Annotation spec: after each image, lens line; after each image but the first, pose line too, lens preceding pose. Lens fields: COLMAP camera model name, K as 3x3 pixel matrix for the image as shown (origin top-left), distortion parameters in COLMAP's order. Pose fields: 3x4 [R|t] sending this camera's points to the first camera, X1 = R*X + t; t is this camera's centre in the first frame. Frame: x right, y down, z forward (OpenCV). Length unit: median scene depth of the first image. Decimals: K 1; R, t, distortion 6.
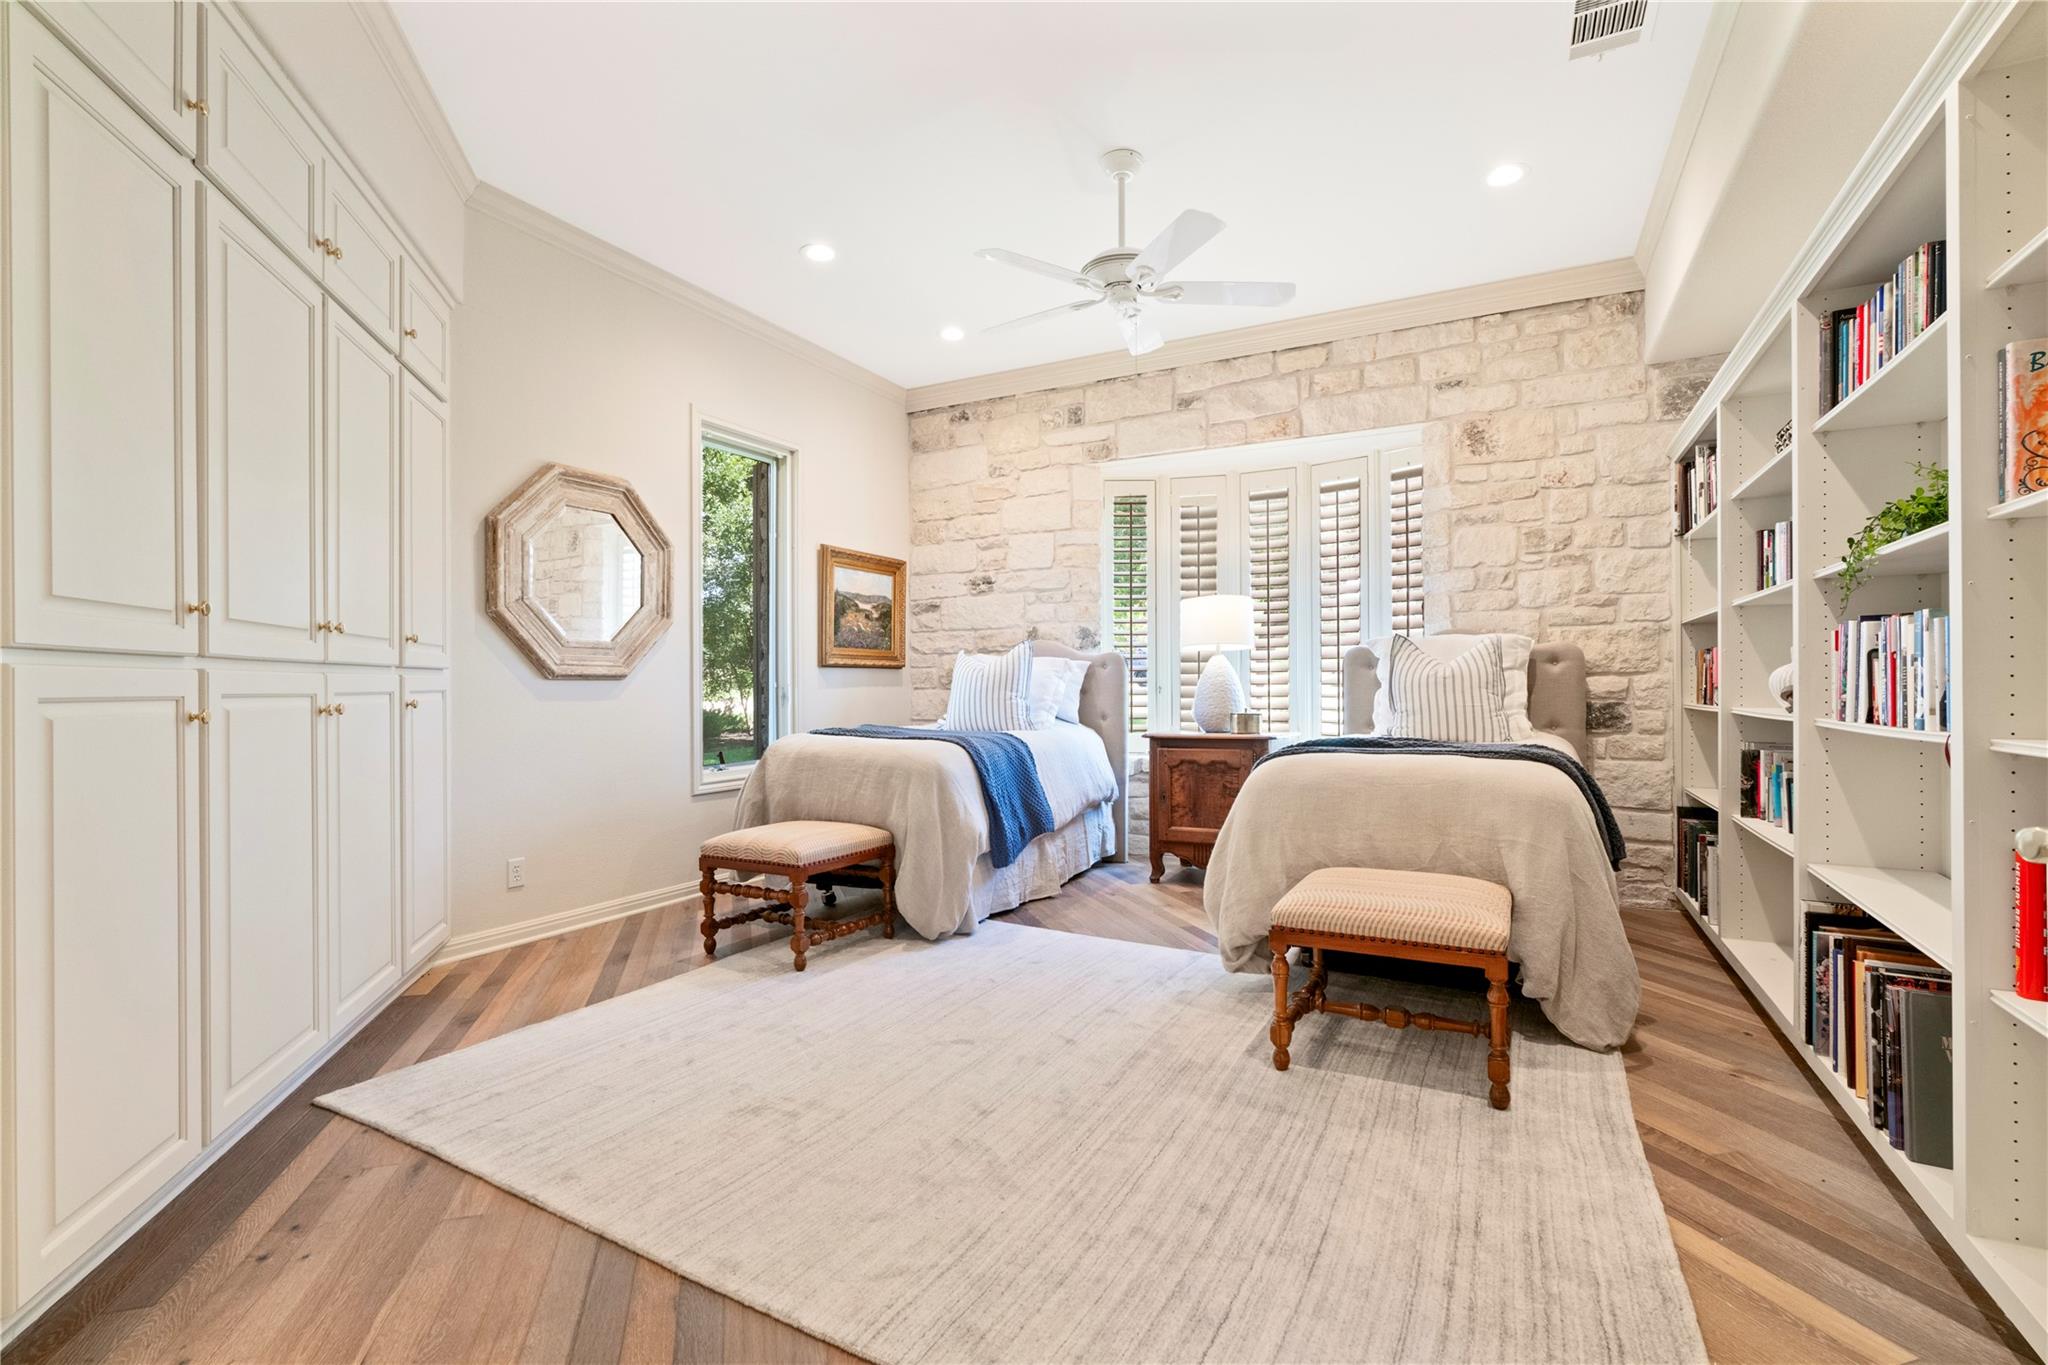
lens RADIAL K [[932.4, 0, 1020.8], [0, 932.4, 687.7], [0, 0, 1]] dist [0.000887, 0.001300]
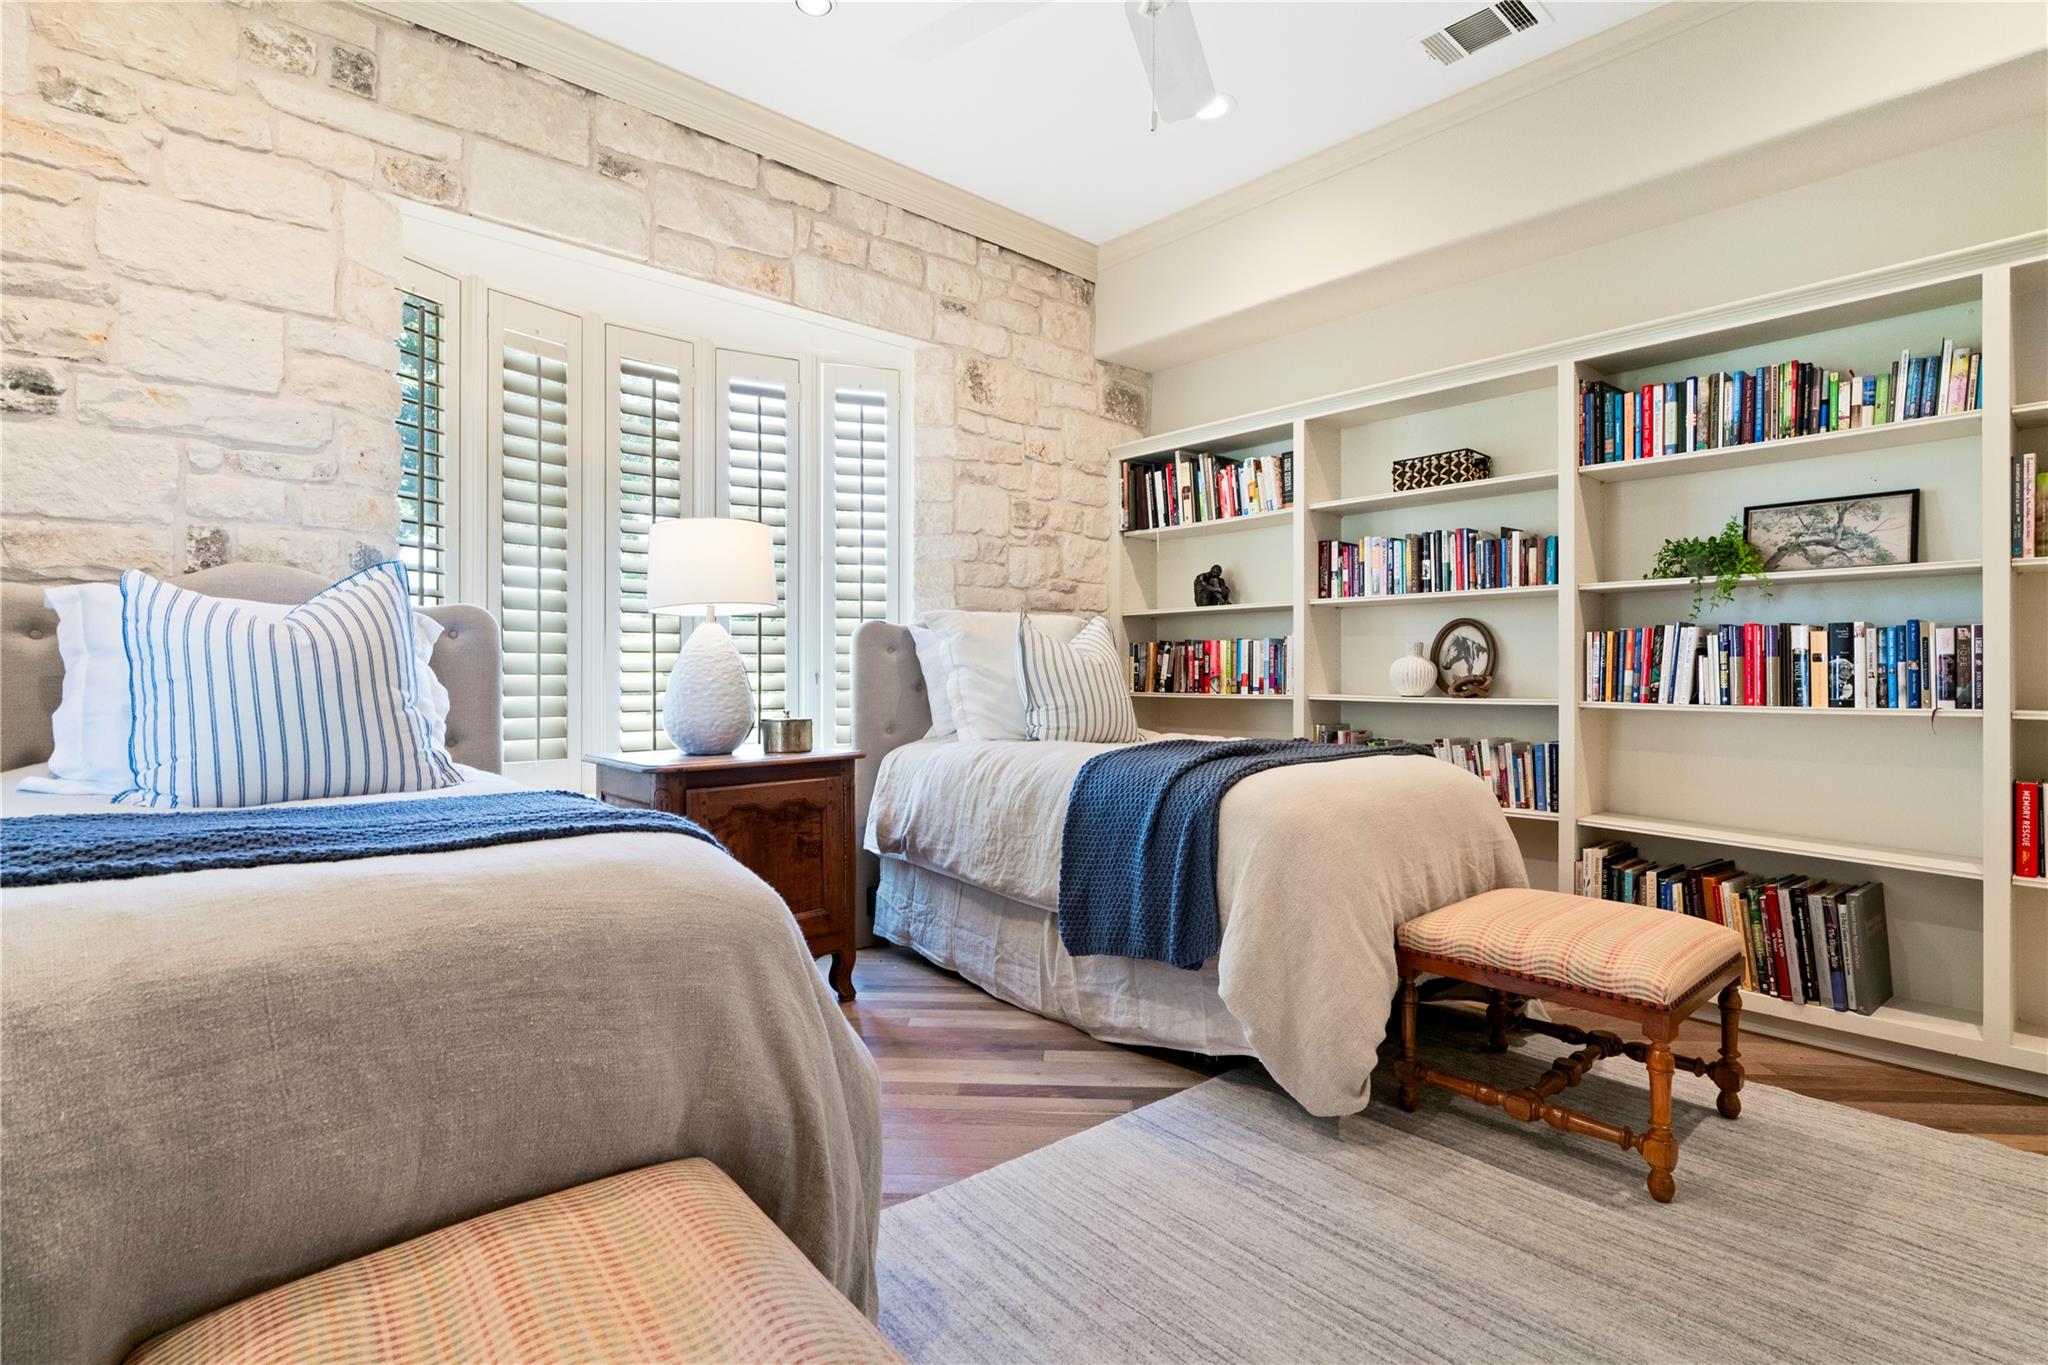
lens RADIAL K [[993.1, 0, 1023.7], [0, 993.1, 671.7], [0, 0, 1]] dist [0.001092, 0.000932]
pose [[0.341628, 0.003311, 0.939829, -0.339101], [0.000963, 0.999992, -0.003873, -0.001306], [-0.939835, 0.002229, 0.341622, 0.649367]]
